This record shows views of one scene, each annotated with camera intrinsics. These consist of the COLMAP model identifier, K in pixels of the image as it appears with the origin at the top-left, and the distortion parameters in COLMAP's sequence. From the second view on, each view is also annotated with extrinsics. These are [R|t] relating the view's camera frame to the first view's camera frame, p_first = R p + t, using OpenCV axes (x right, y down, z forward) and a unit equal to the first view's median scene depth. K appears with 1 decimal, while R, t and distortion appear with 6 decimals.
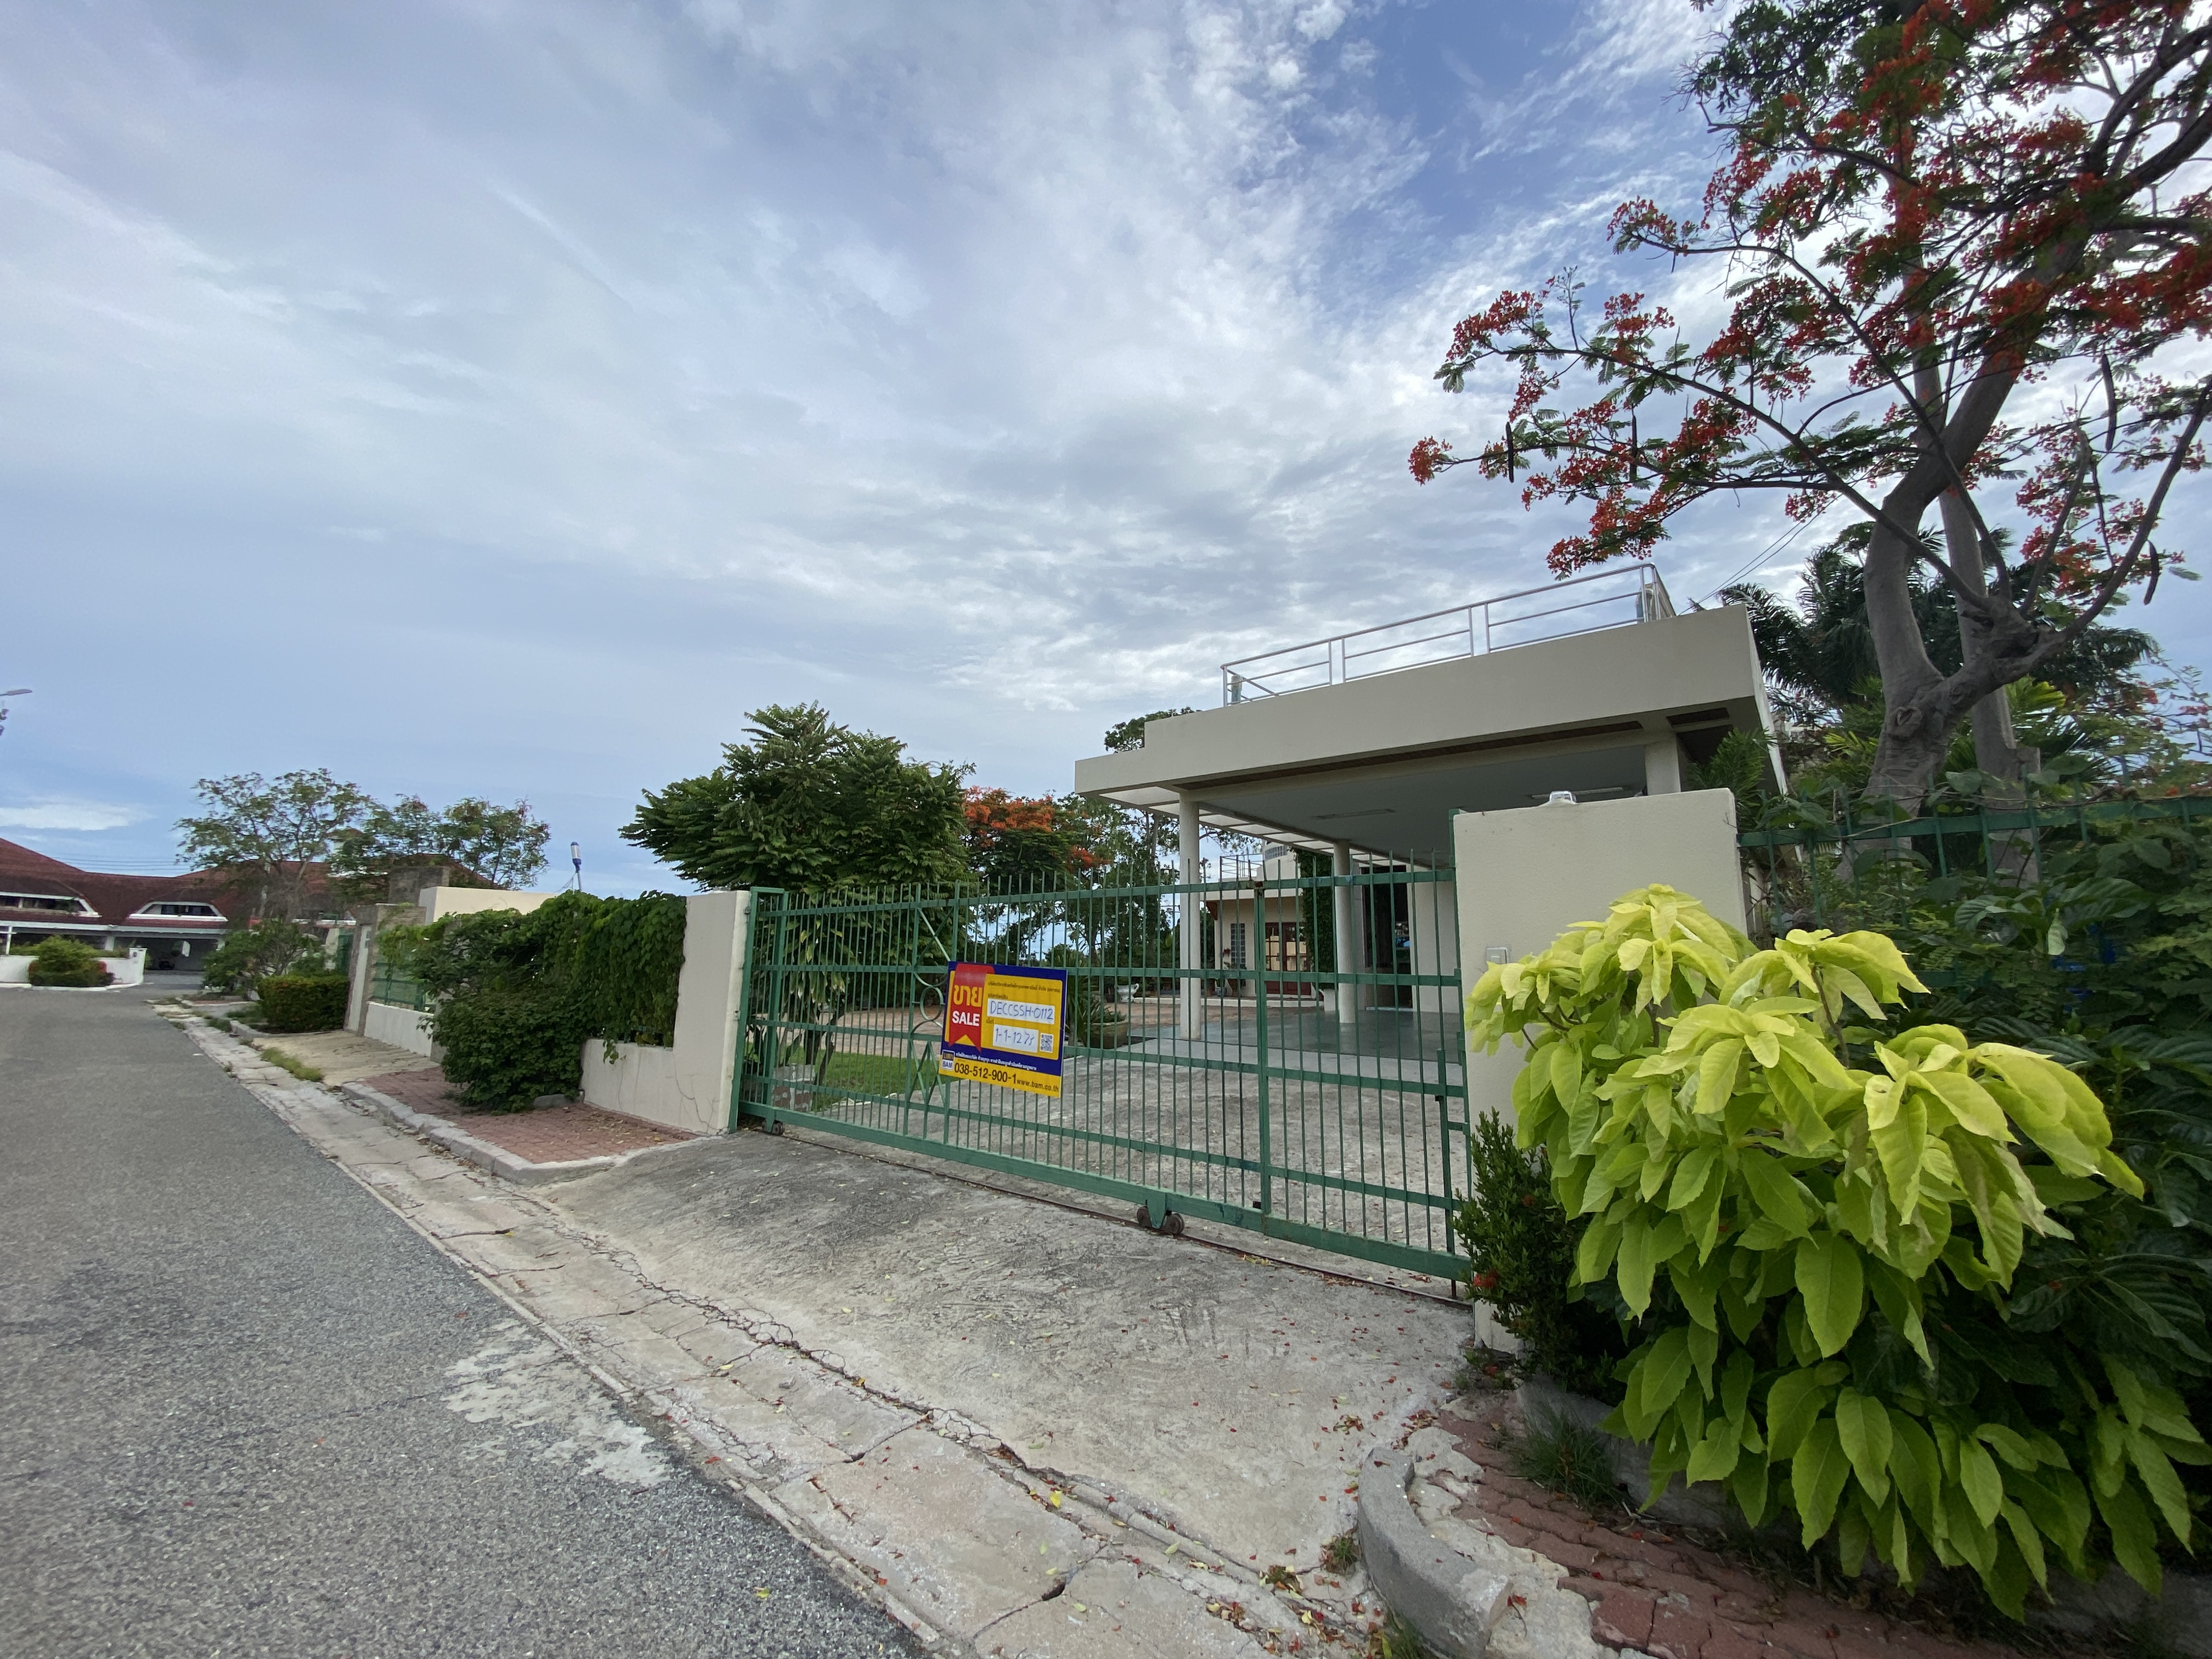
lens RADIAL K [[893.2, 0, 1106.0], [0, 893.2, 829.5], [0, 0, 1]] dist [0.013473, -0.017241]
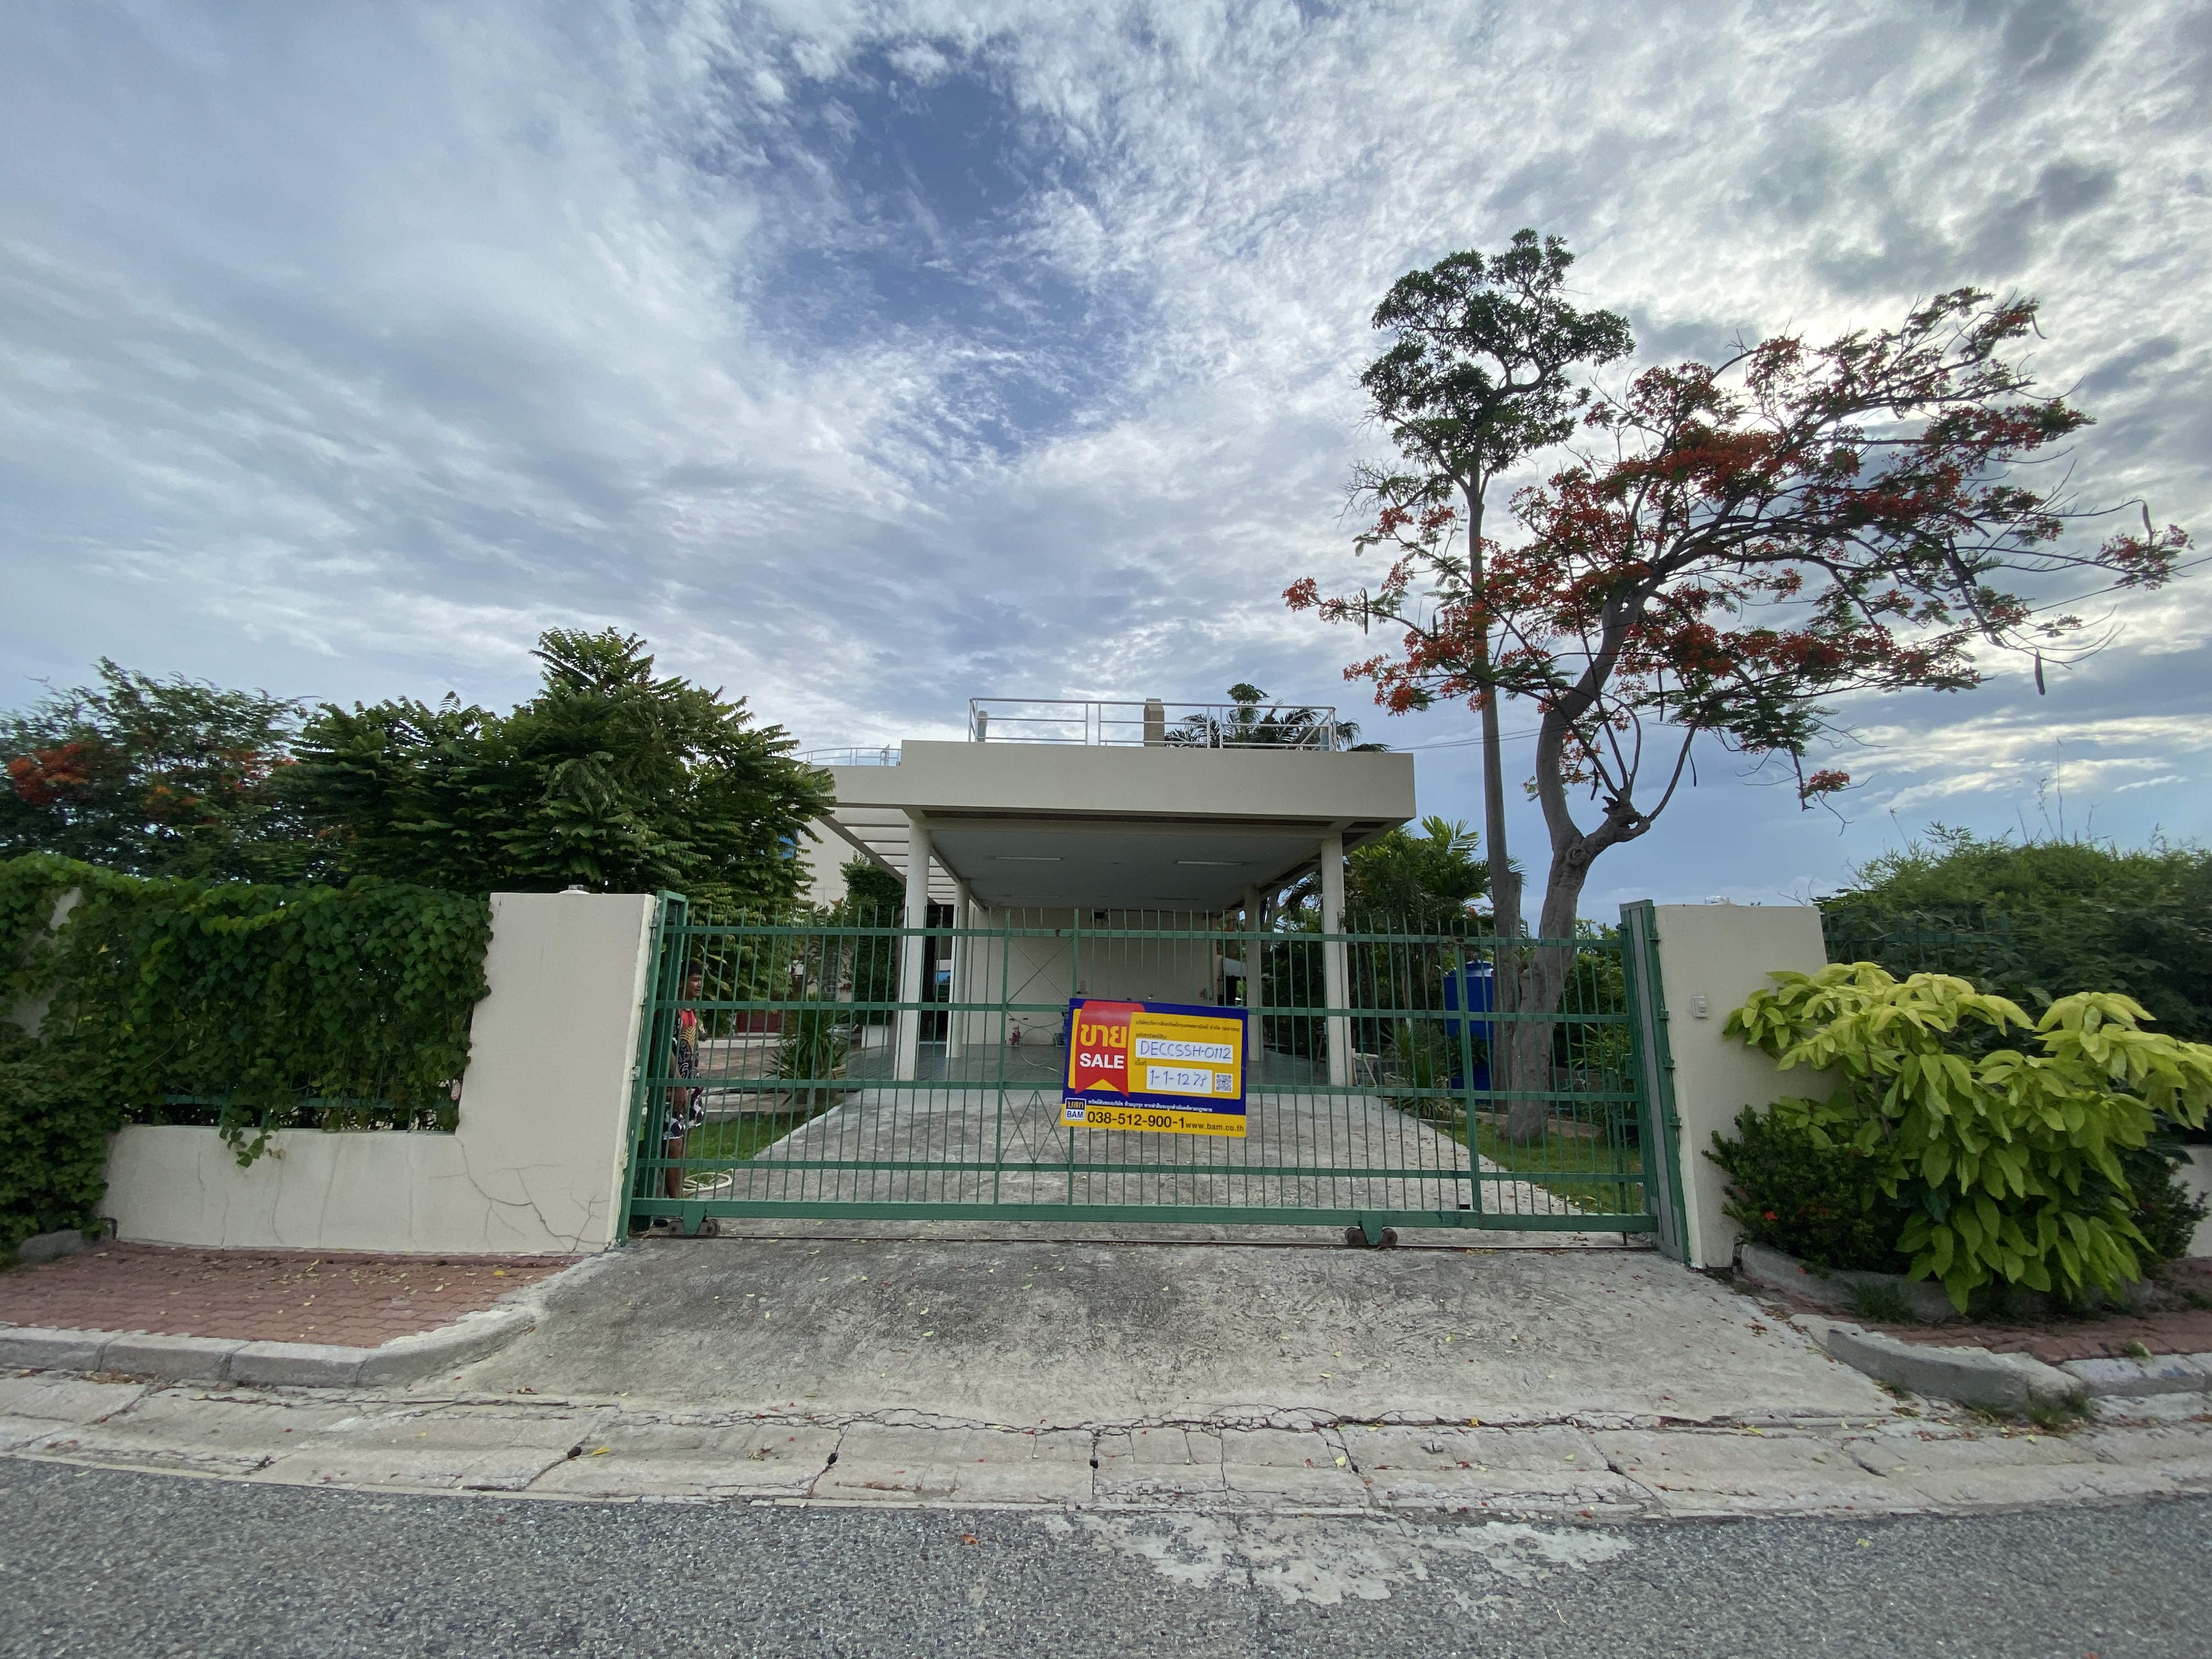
lens RADIAL K [[893.2, 0, 1106.0], [0, 893.2, 829.5], [0, 0, 1]] dist [0.013473, -0.017241]
pose [[0.751549, 0.132620, 0.646209, -1.026674], [-0.106324, 0.991128, -0.079751, 0.063434], [-0.651052, -0.008771, 0.758982, 0.399007]]
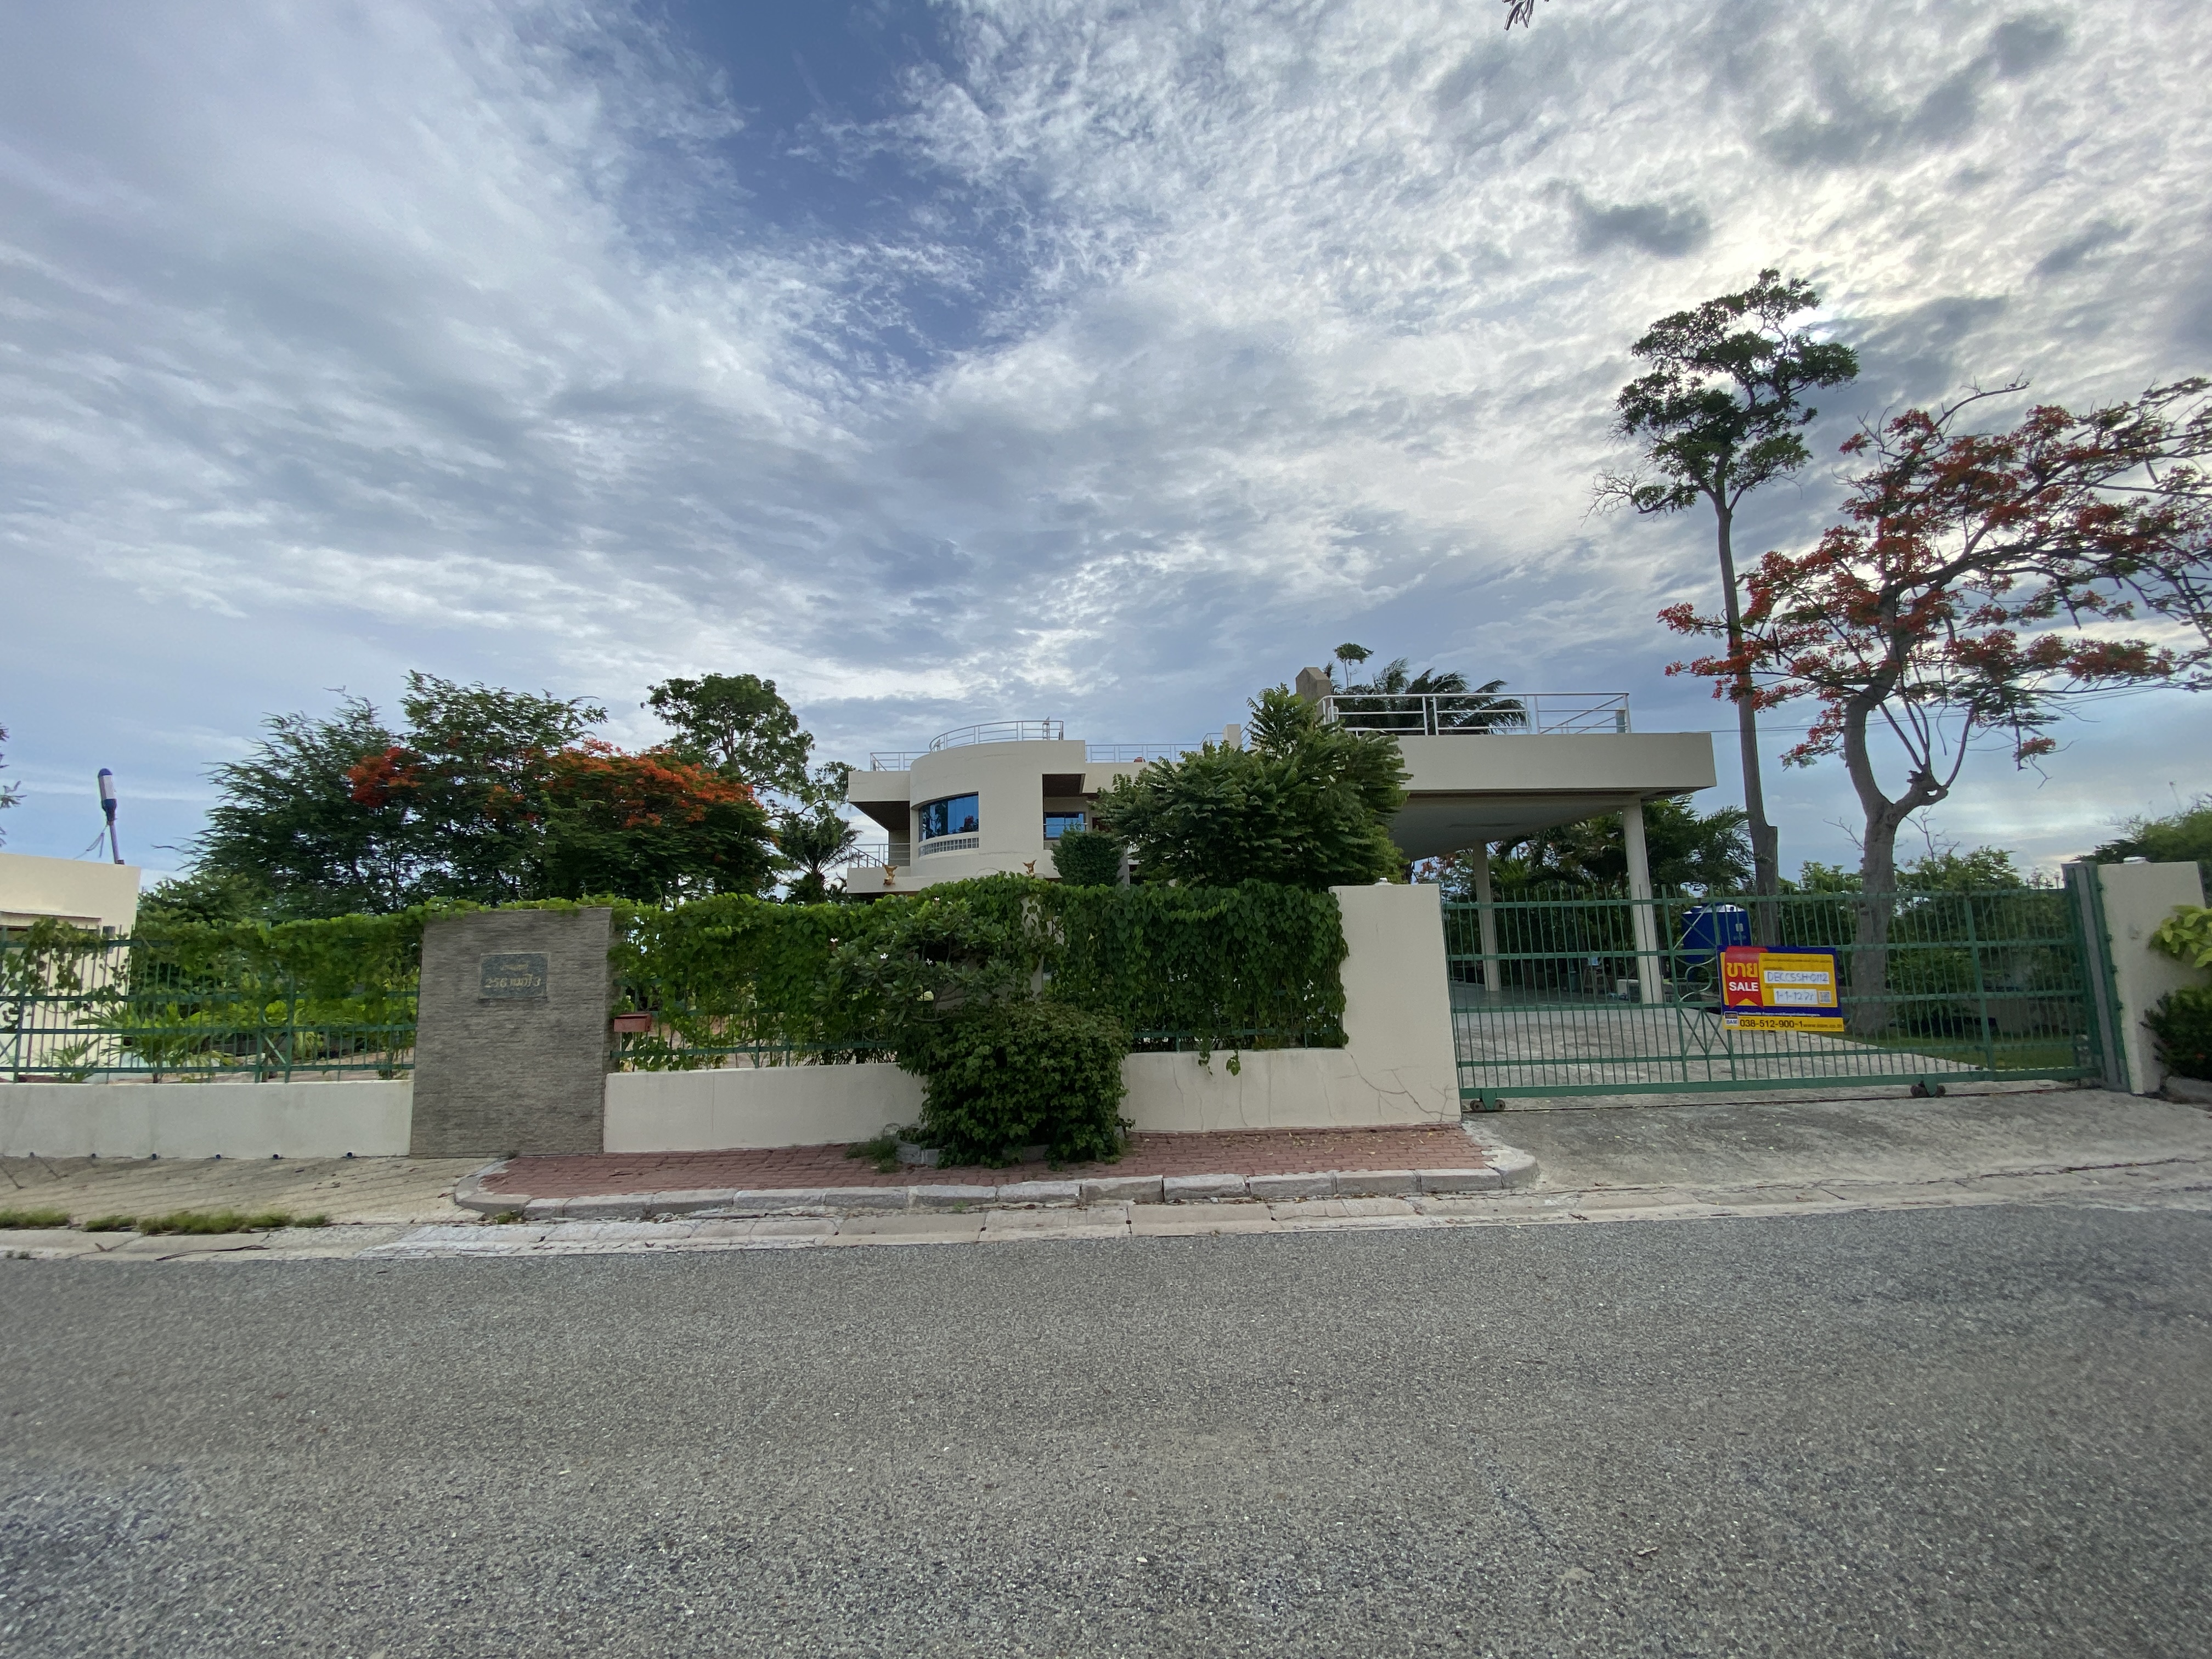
lens RADIAL K [[882.1, 0, 1106.0], [0, 882.1, 829.5], [0, 0, 1]] dist [0.001578, -0.015020]
pose [[0.750221, 0.062302, 0.658245, -2.348692], [-0.069665, 0.997458, -0.015009, 0.079723], [-0.657507, -0.034596, 0.752654, 0.843243]]
